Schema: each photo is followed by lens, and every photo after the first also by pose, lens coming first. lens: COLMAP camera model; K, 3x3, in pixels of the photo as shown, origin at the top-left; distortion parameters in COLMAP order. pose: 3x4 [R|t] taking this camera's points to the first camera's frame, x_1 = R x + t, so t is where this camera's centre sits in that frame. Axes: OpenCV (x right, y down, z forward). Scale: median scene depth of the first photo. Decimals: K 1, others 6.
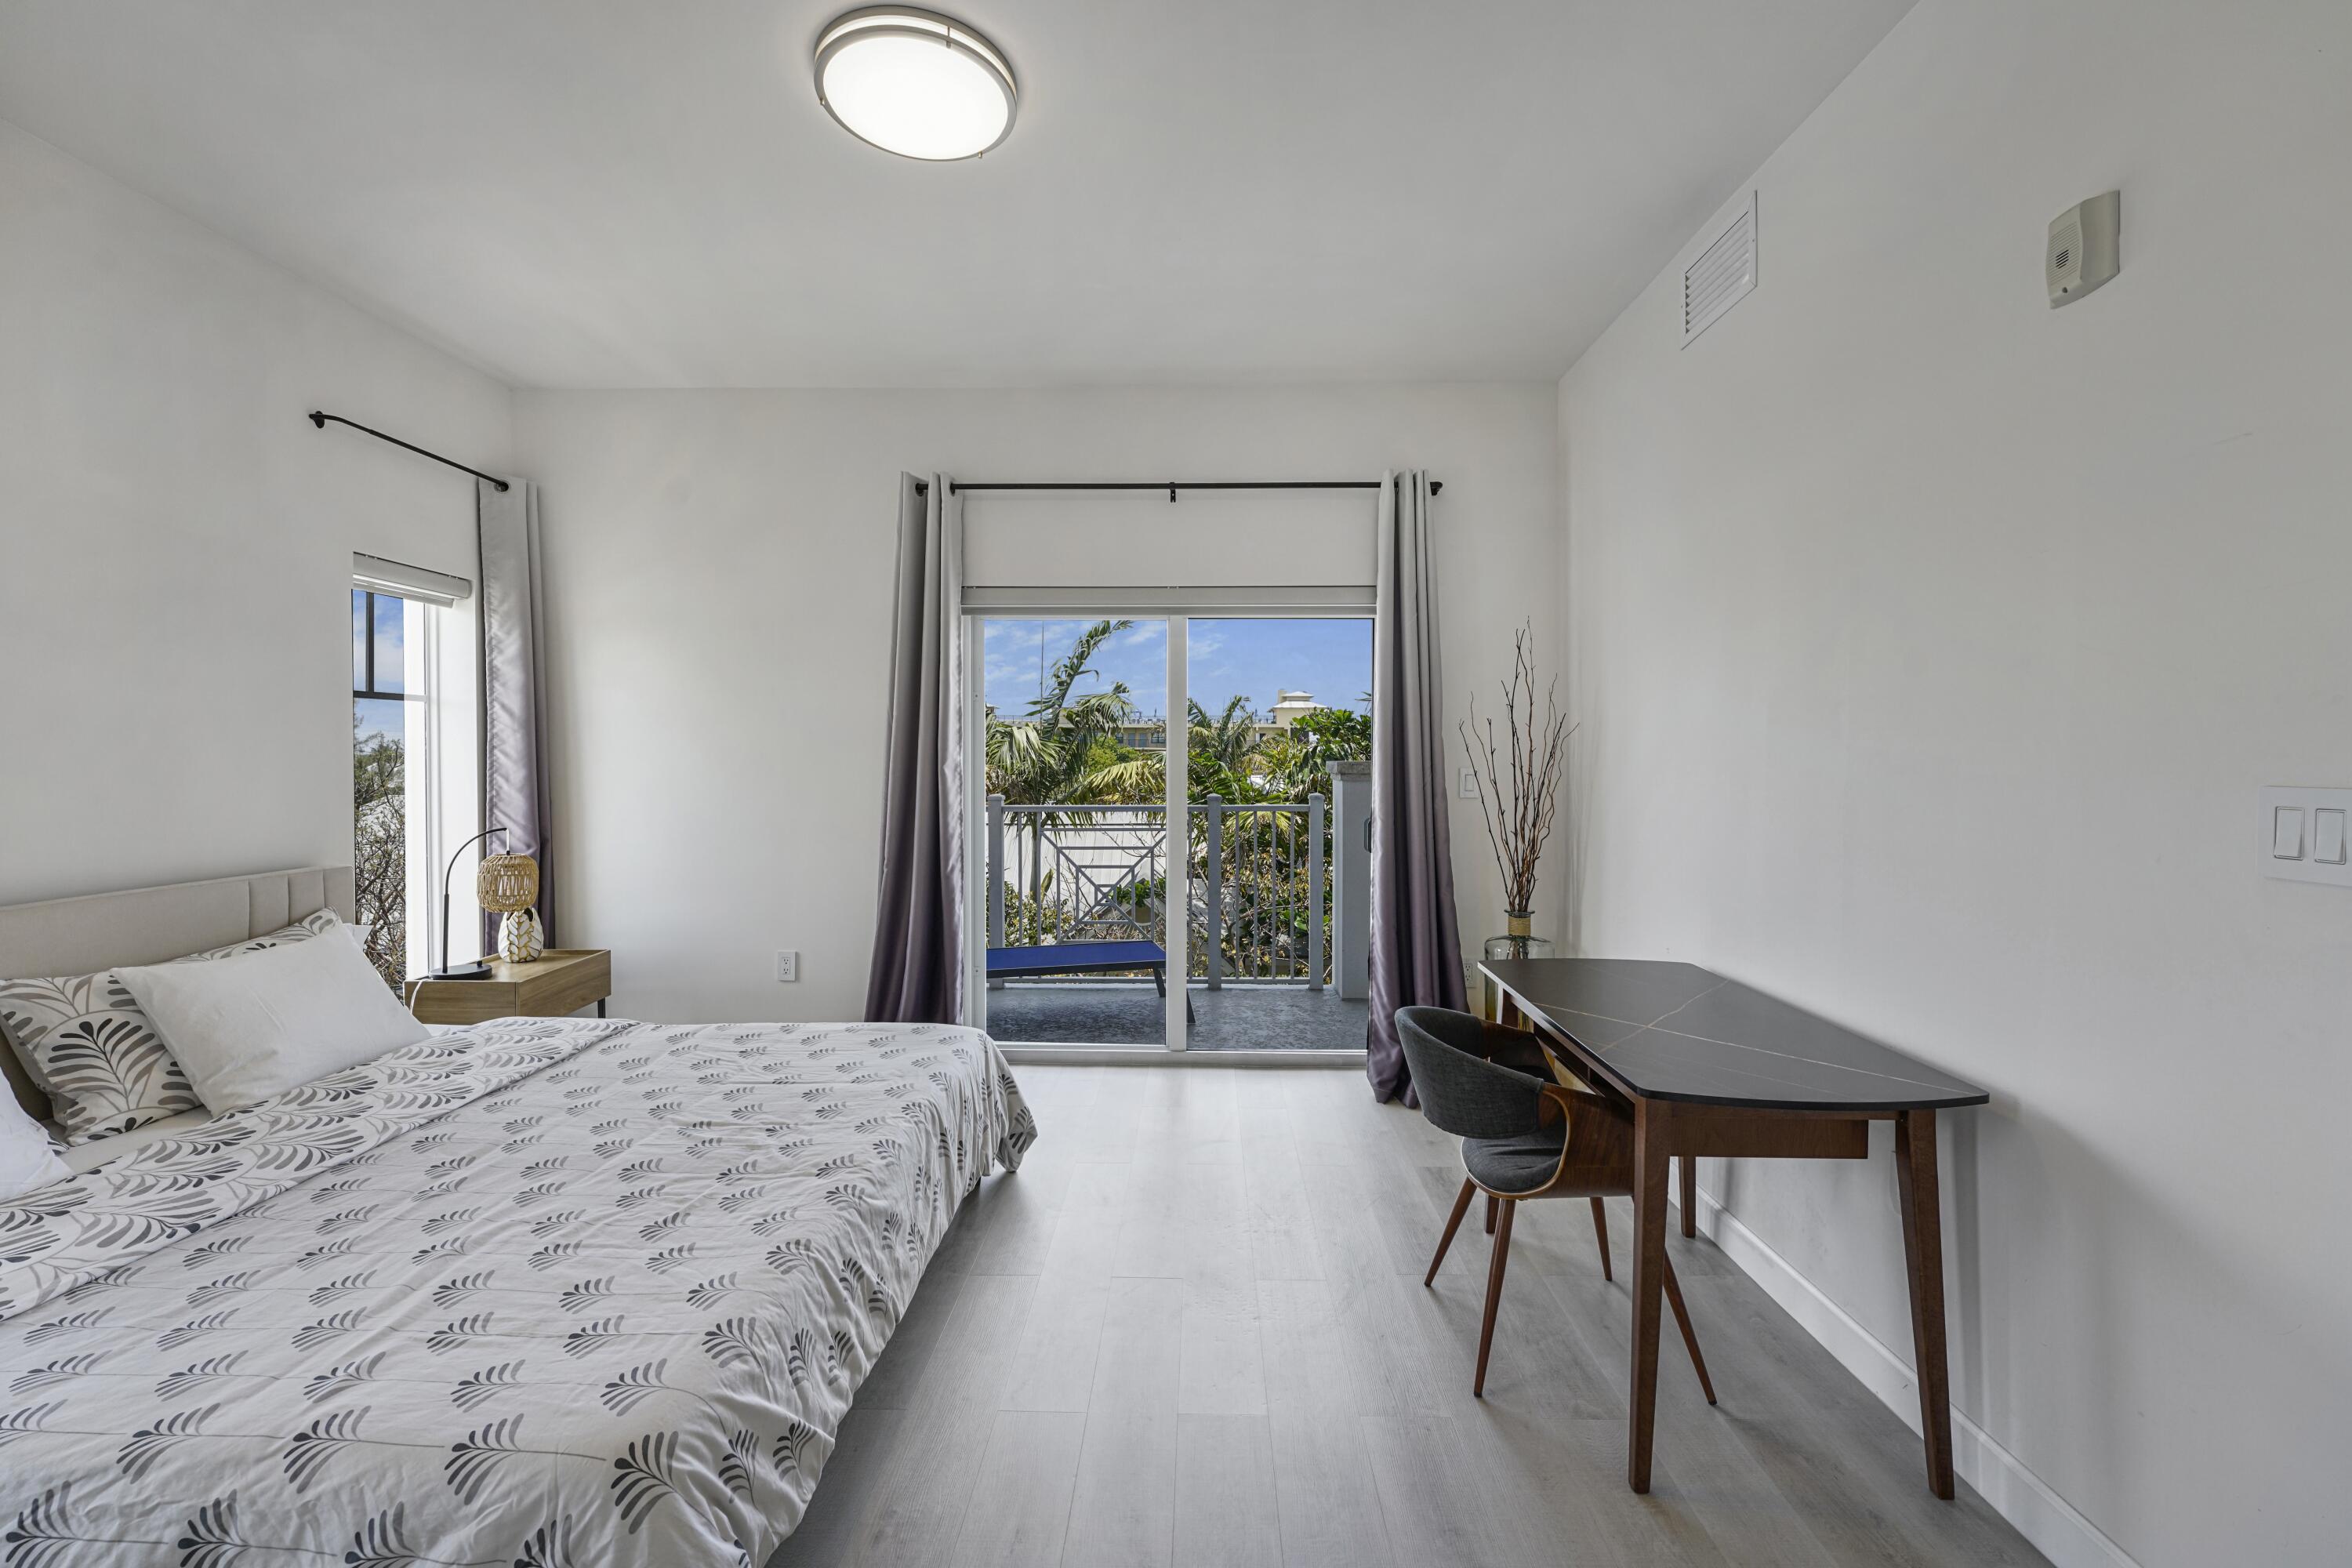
lens RADIAL K [[997.6, 0, 1163.3], [0, 997.6, 782.3], [0, 0, 1]] dist [-0.000985, 0.000219]
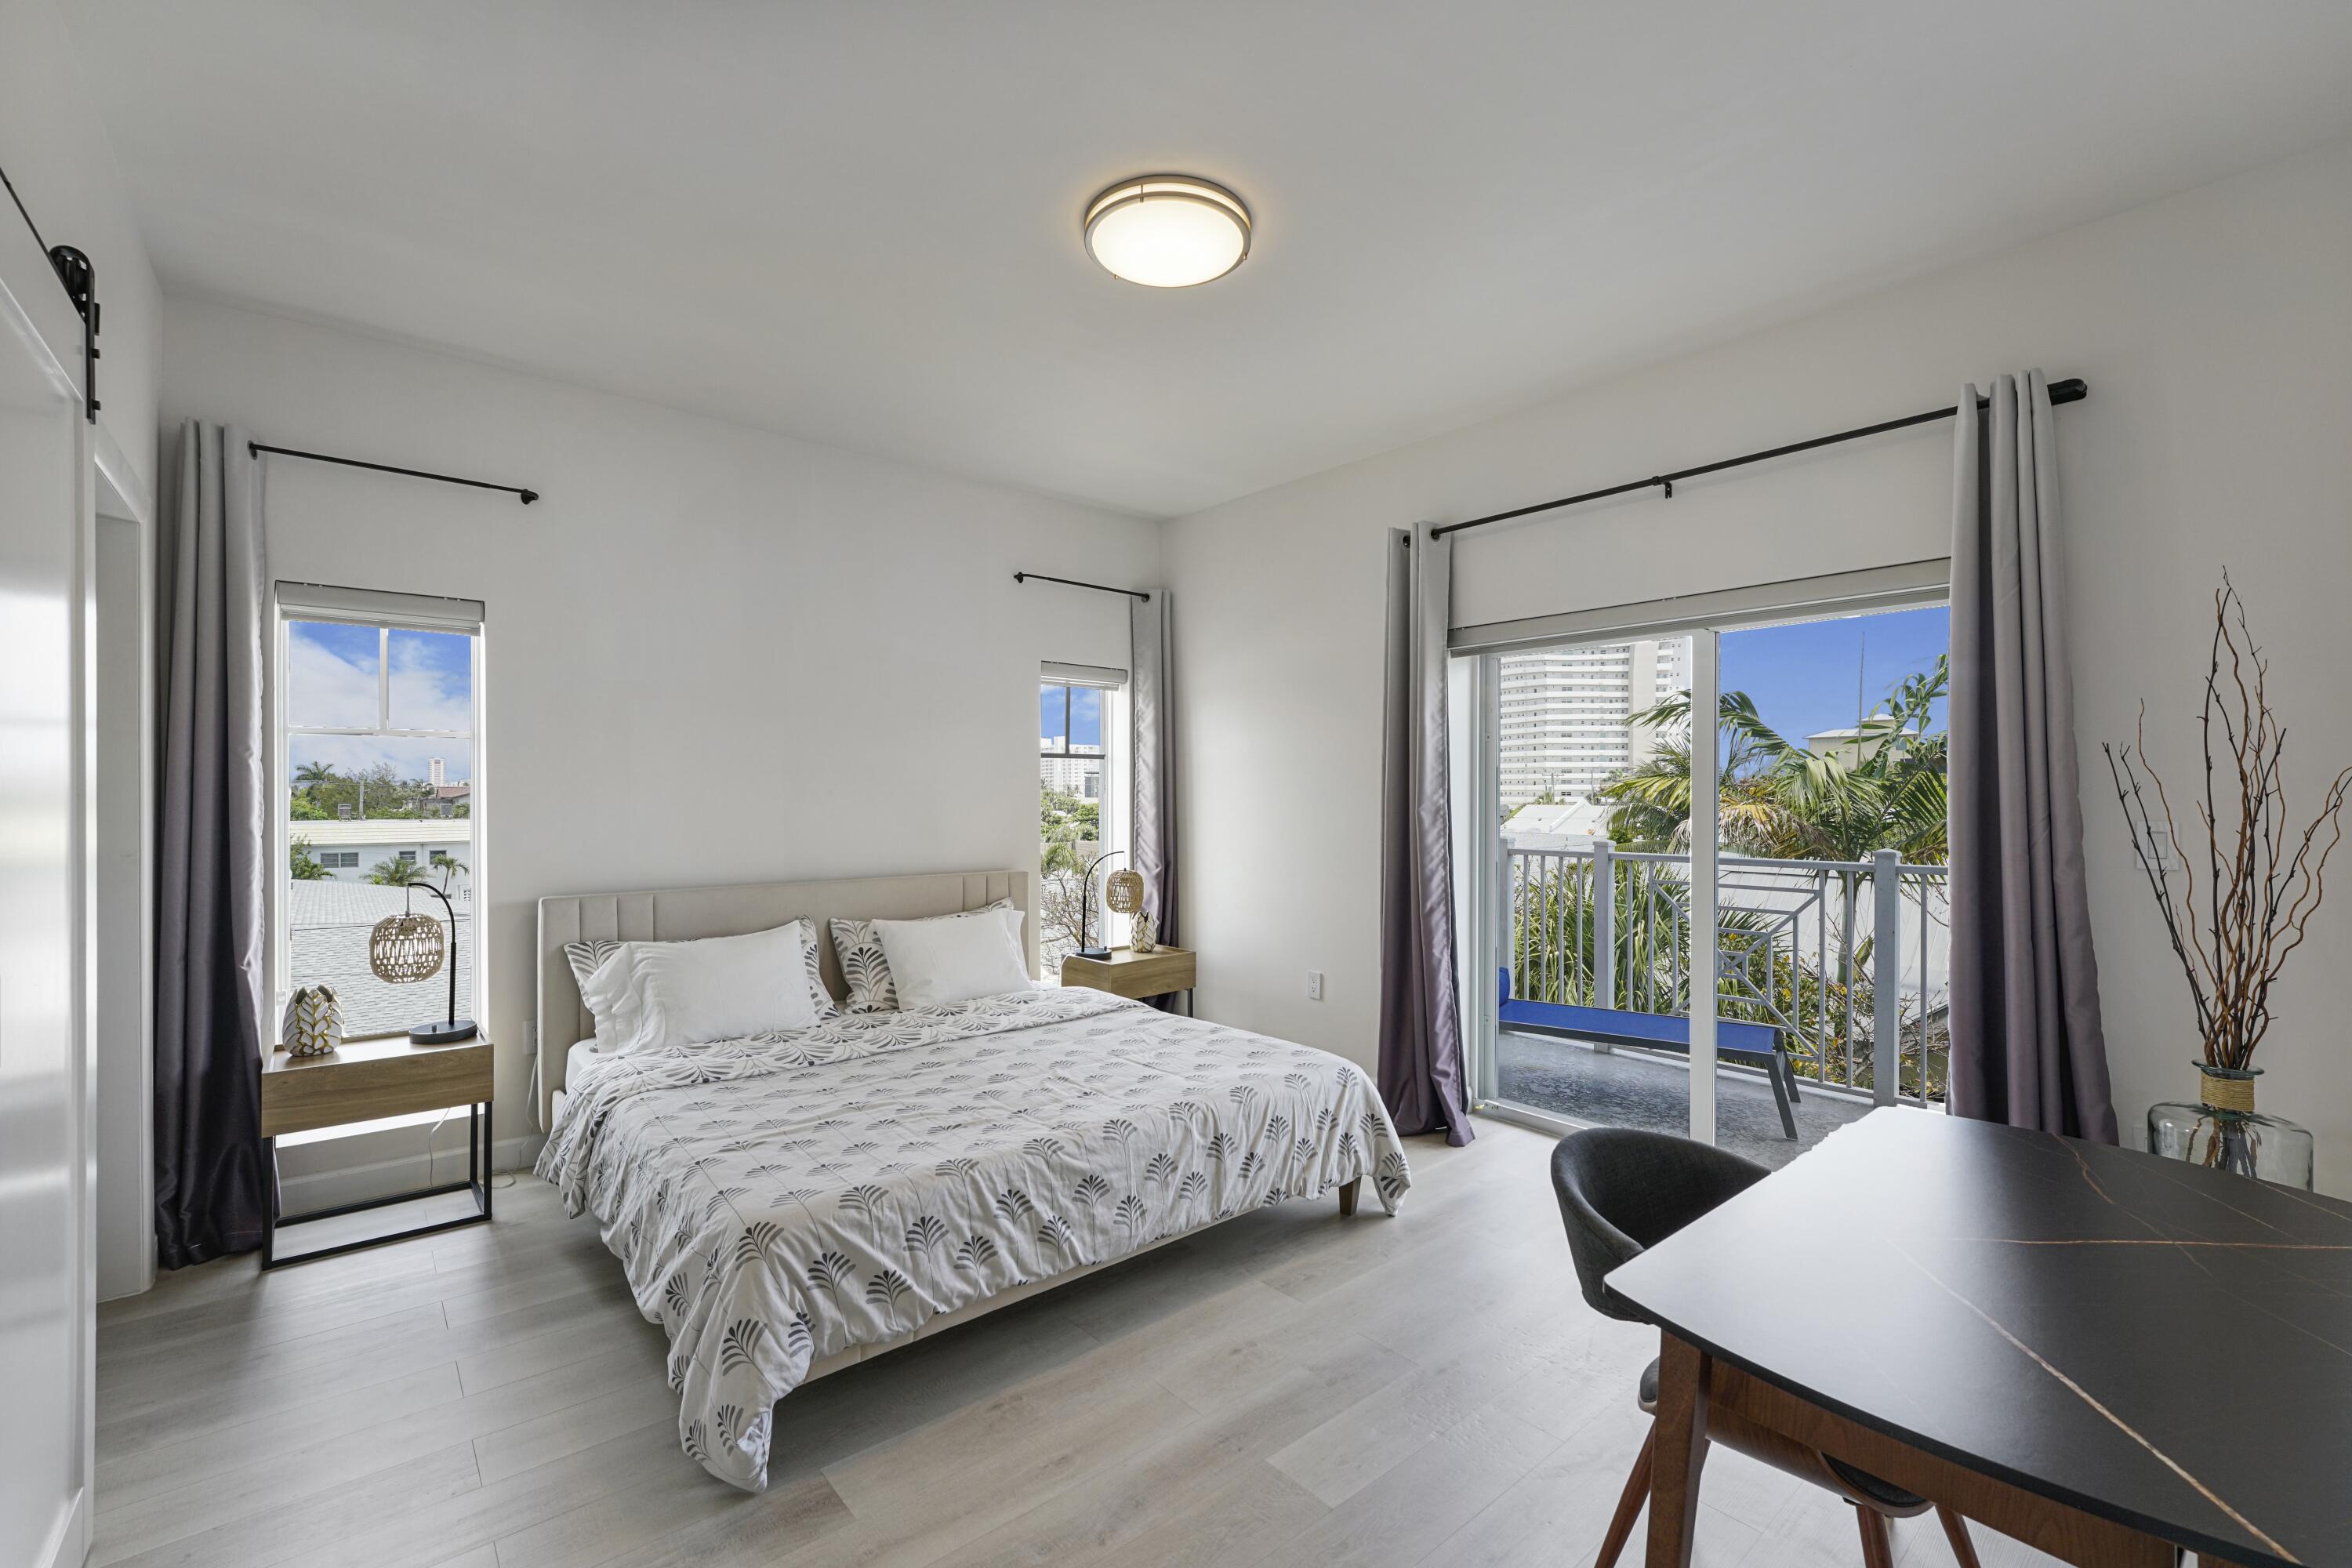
lens RADIAL K [[1003.4, 0, 1173.1], [0, 1003.4, 809.2], [0, 0, 1]] dist [0.000730, 0.000046]
pose [[0.660200, 0.011532, -0.751002, 0.624478], [-0.020333, 0.999790, -0.002523, -0.013871], [0.750815, 0.016936, 0.660296, 0.224034]]
